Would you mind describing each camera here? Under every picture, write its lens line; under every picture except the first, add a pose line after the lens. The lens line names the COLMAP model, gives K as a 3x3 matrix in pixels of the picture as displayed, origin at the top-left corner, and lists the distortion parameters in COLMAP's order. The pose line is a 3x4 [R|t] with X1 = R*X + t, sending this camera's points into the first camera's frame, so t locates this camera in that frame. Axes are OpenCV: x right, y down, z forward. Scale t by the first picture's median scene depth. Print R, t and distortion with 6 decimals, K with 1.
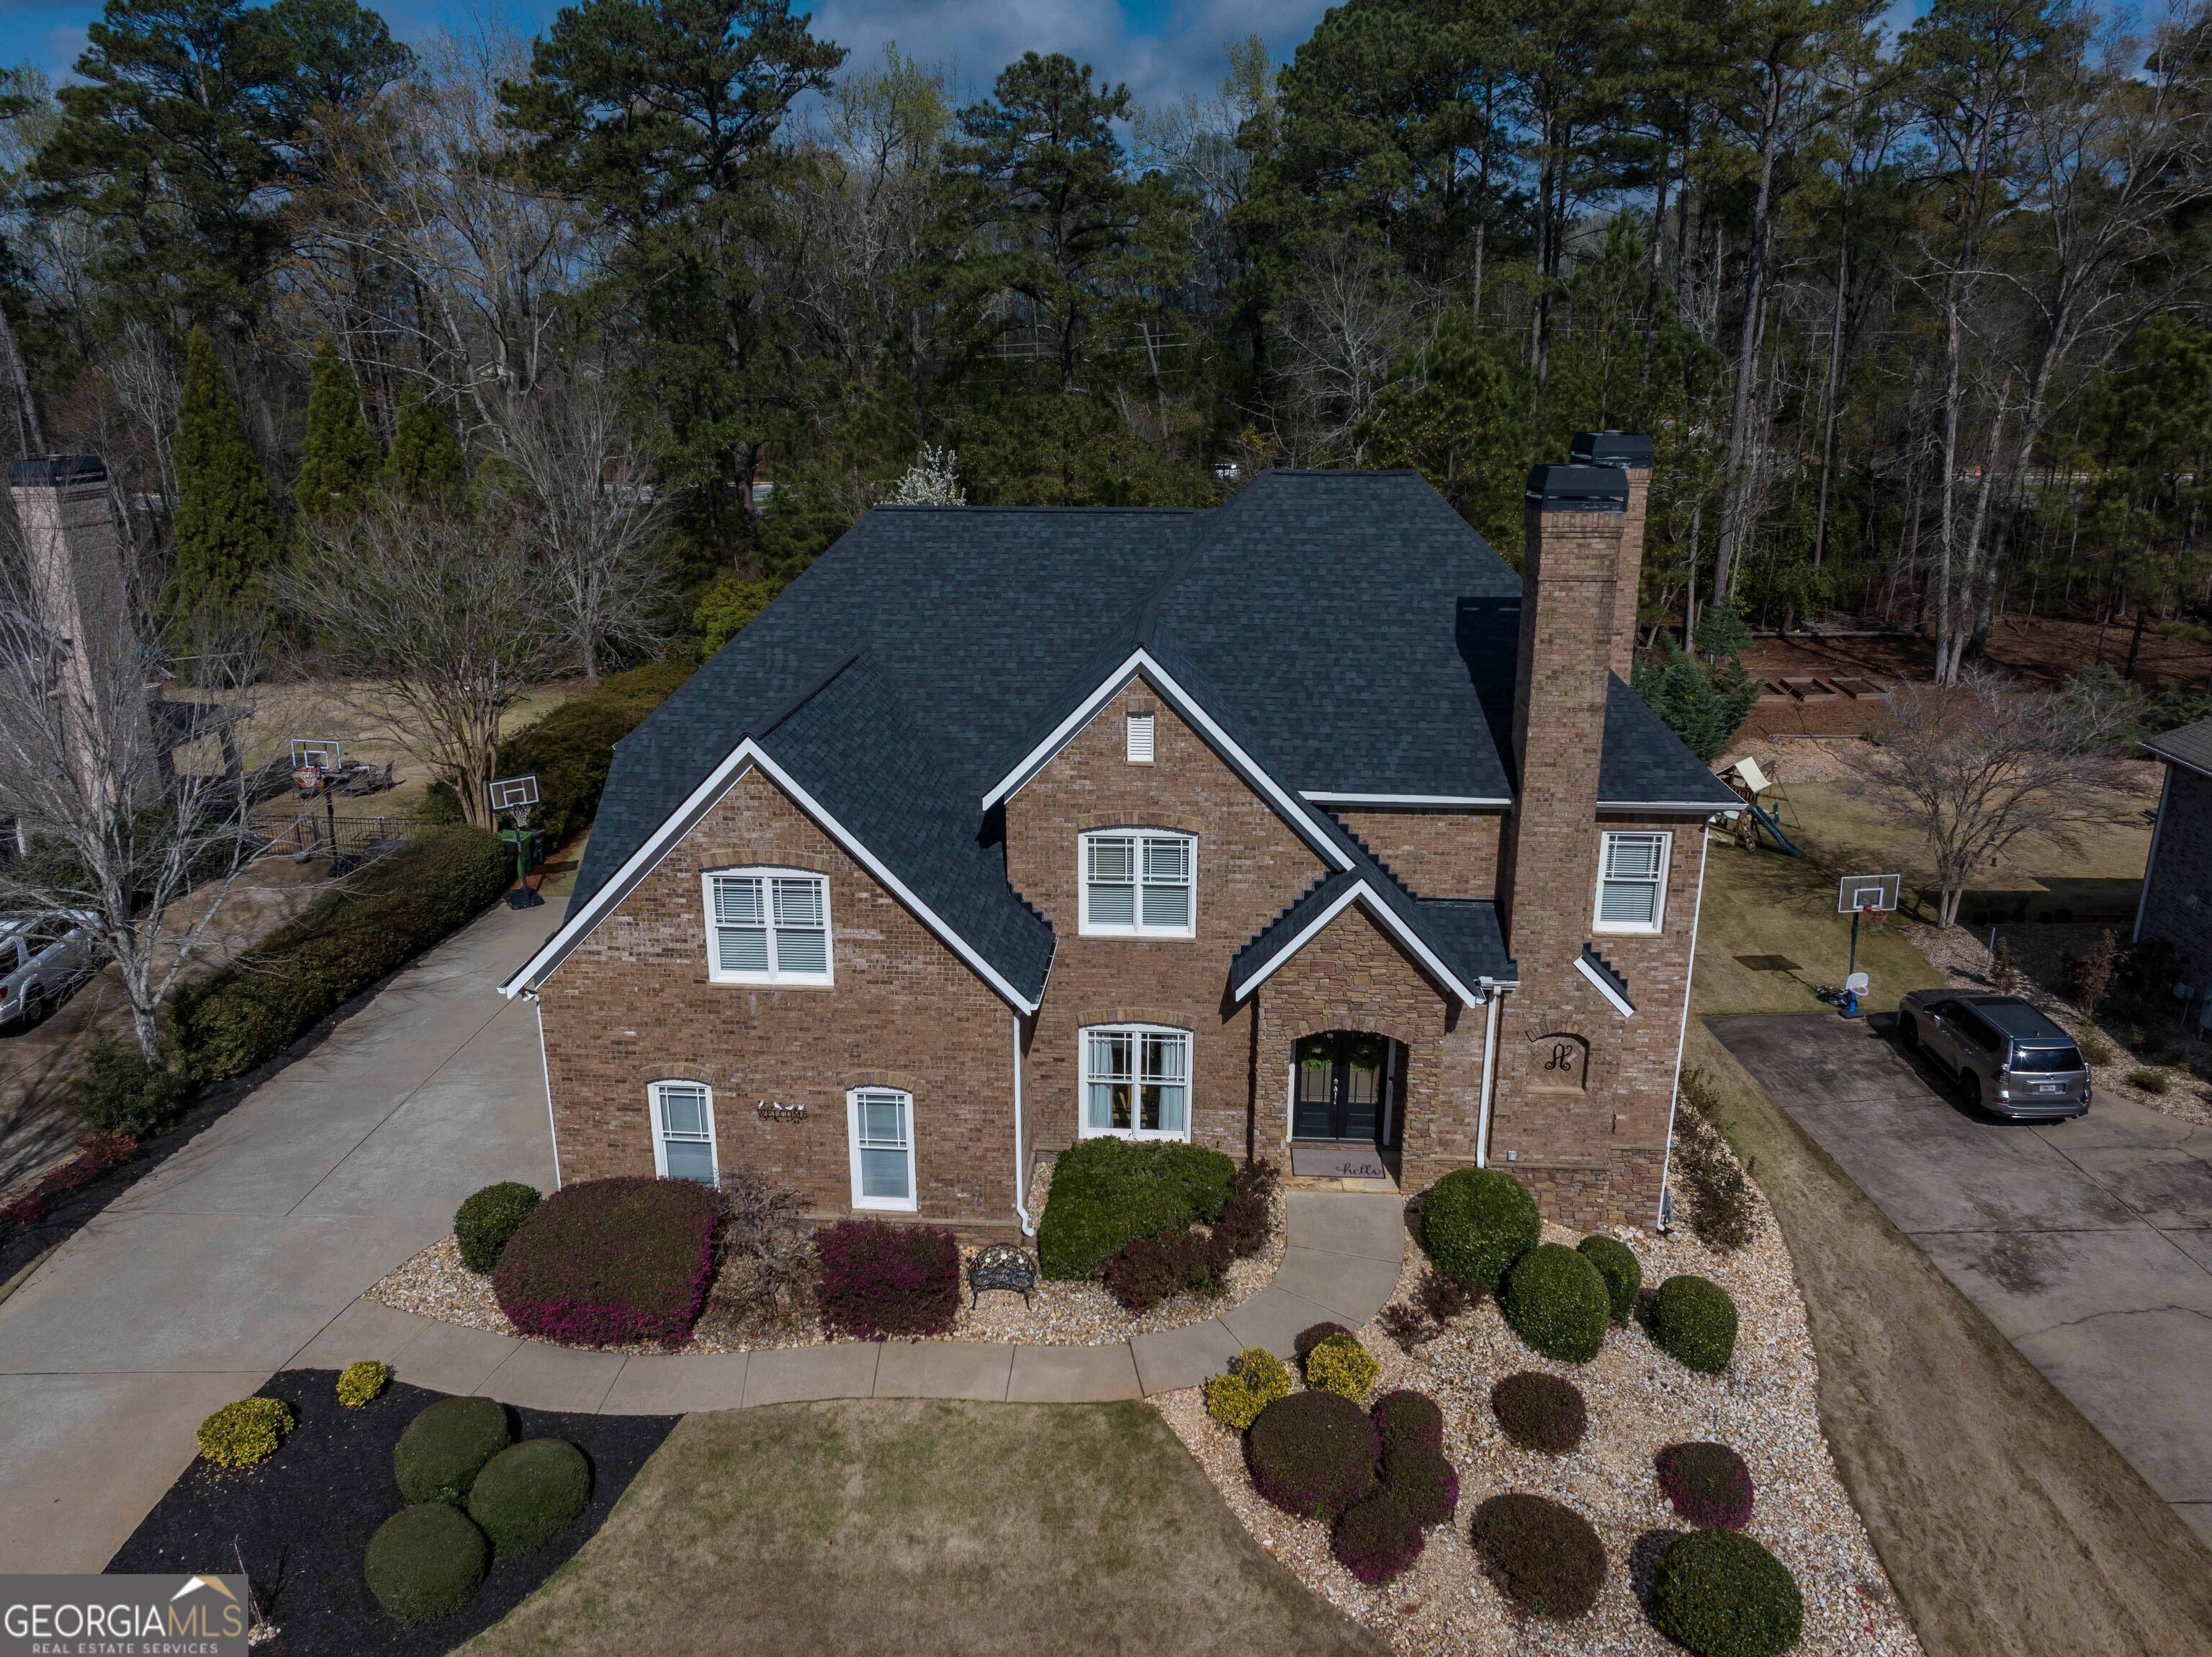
lens RADIAL K [[1554.0, 0, 1103.1], [0, 1554.0, 822.2], [0, 0, 1]] dist [-0.025592, 0.003523]
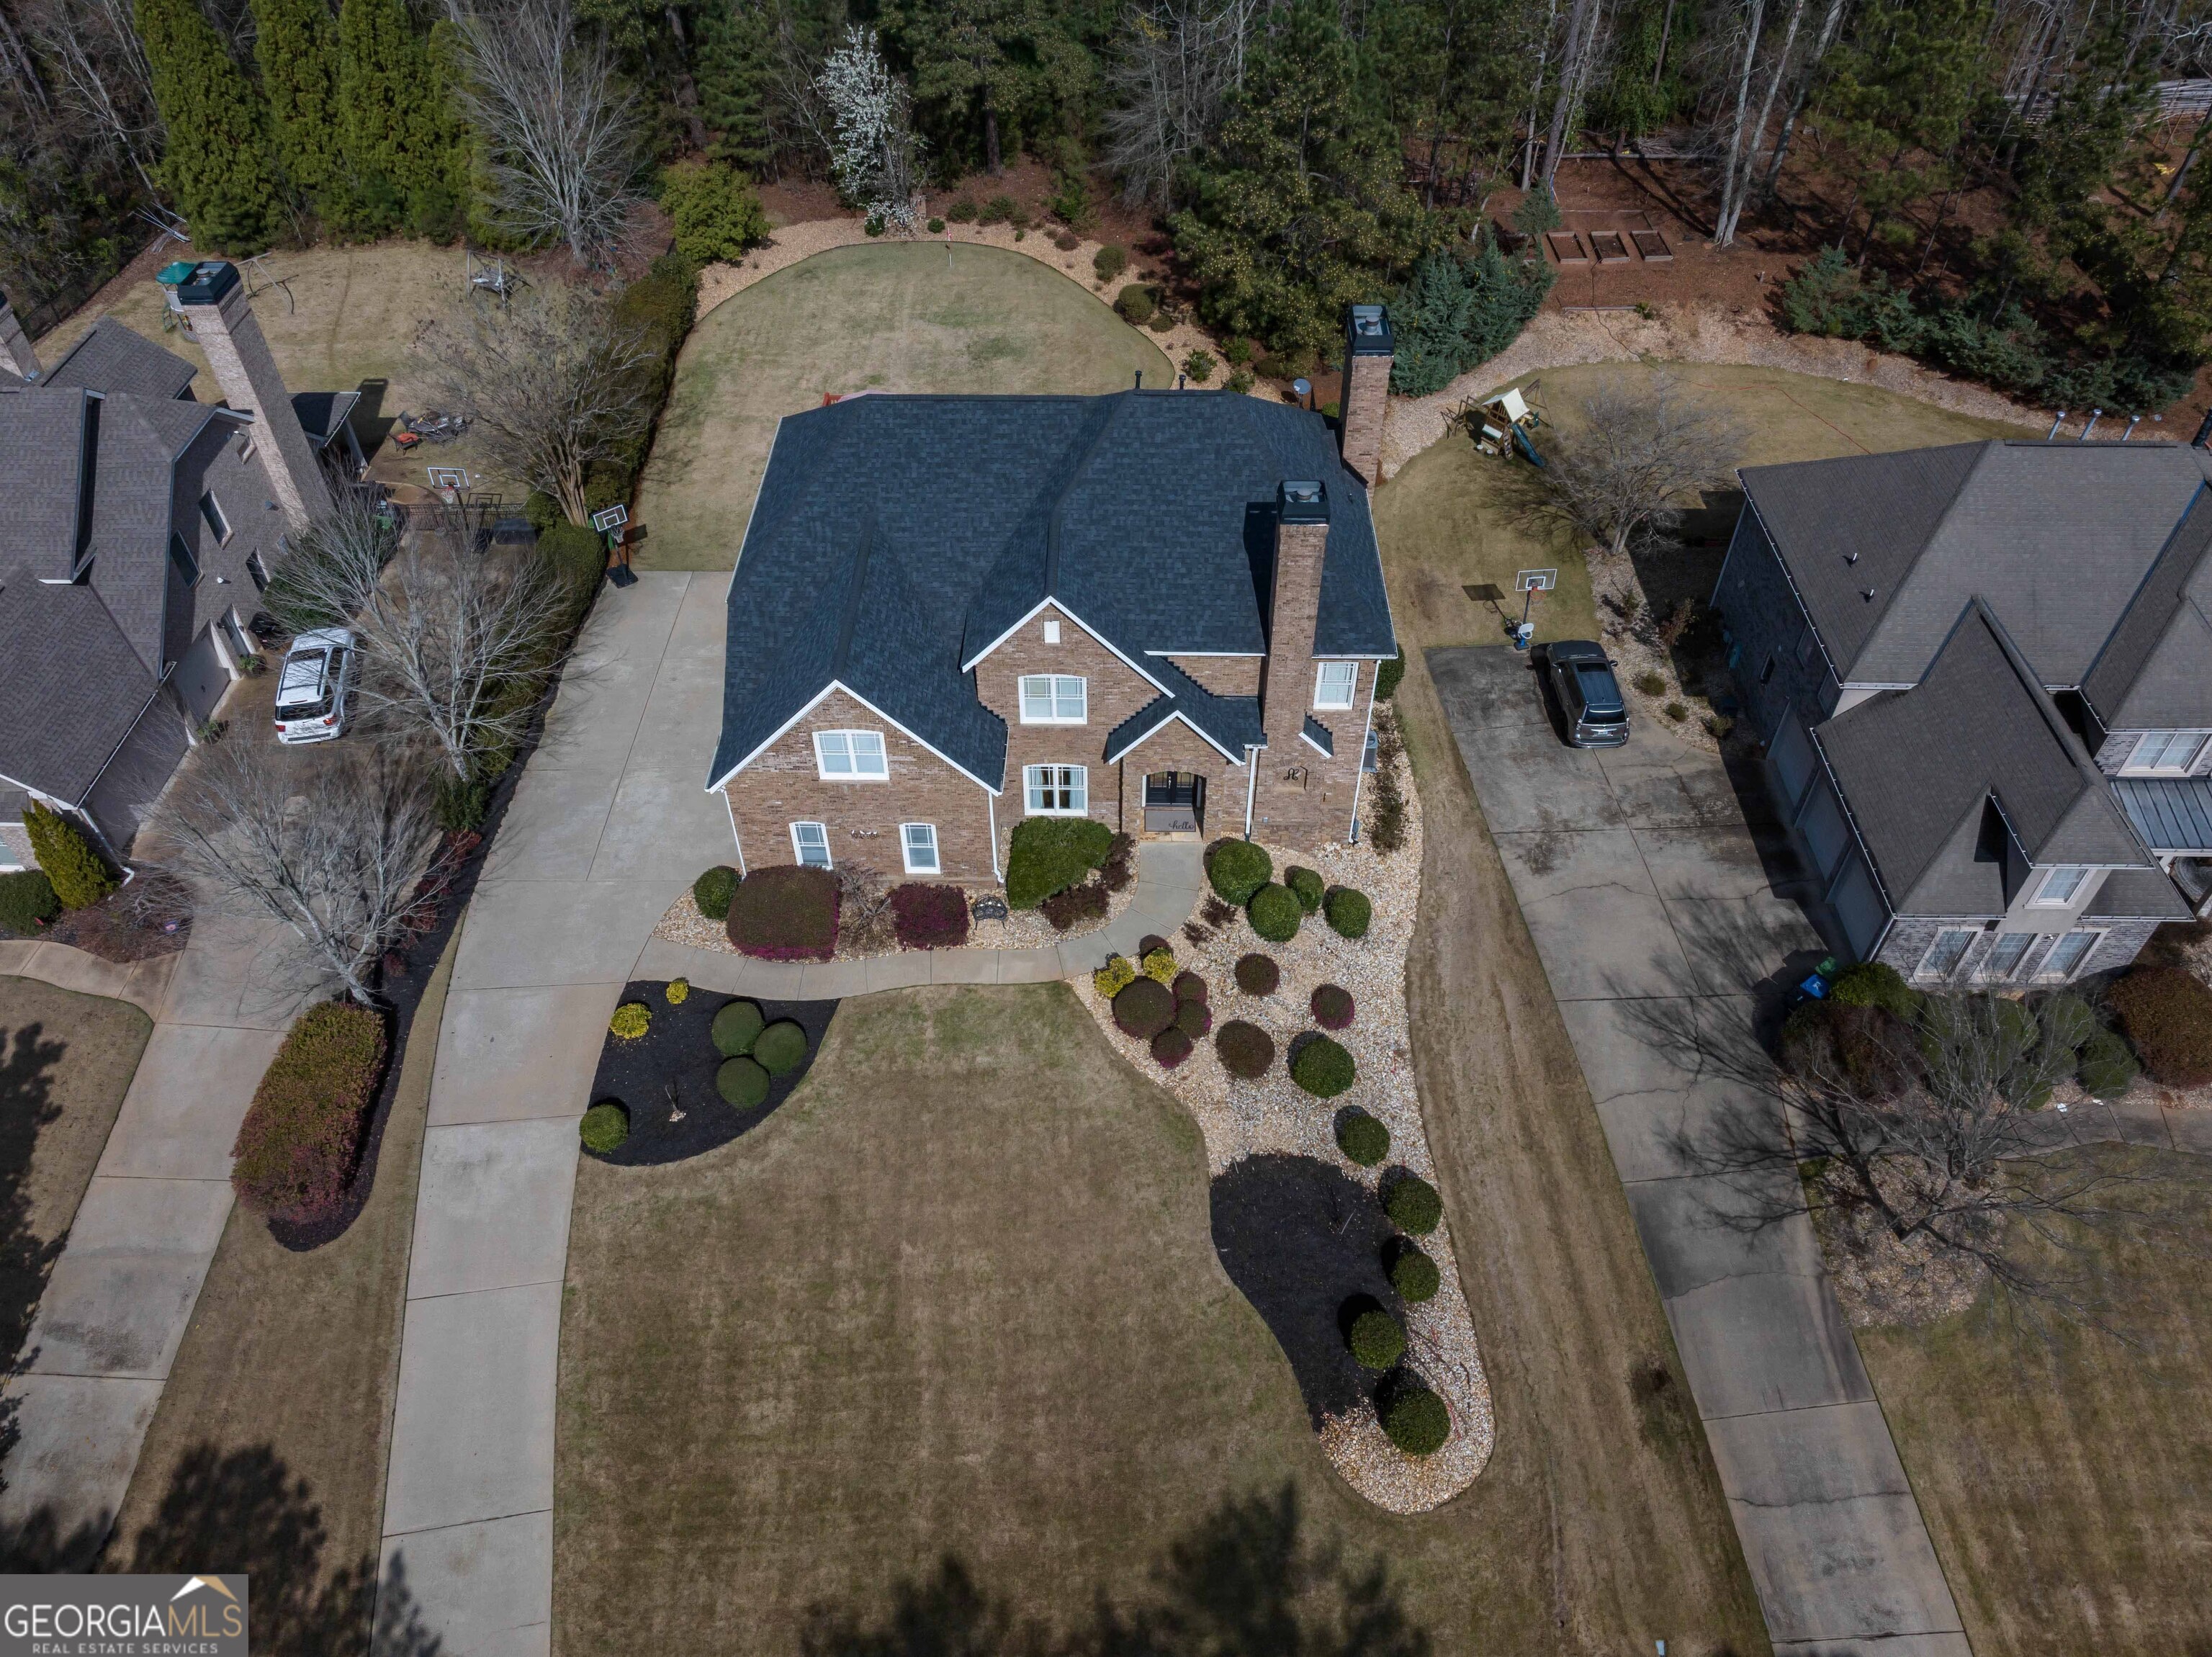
lens RADIAL K [[1554.0, 0, 1103.1], [0, 1554.0, 822.2], [0, 0, 1]] dist [-0.025592, 0.003523]
pose [[0.998562, -0.039407, 0.036357, 0.009553], [0.017564, 0.881094, 0.472615, -0.679355], [-0.050658, -0.471296, 0.880519, -0.620920]]
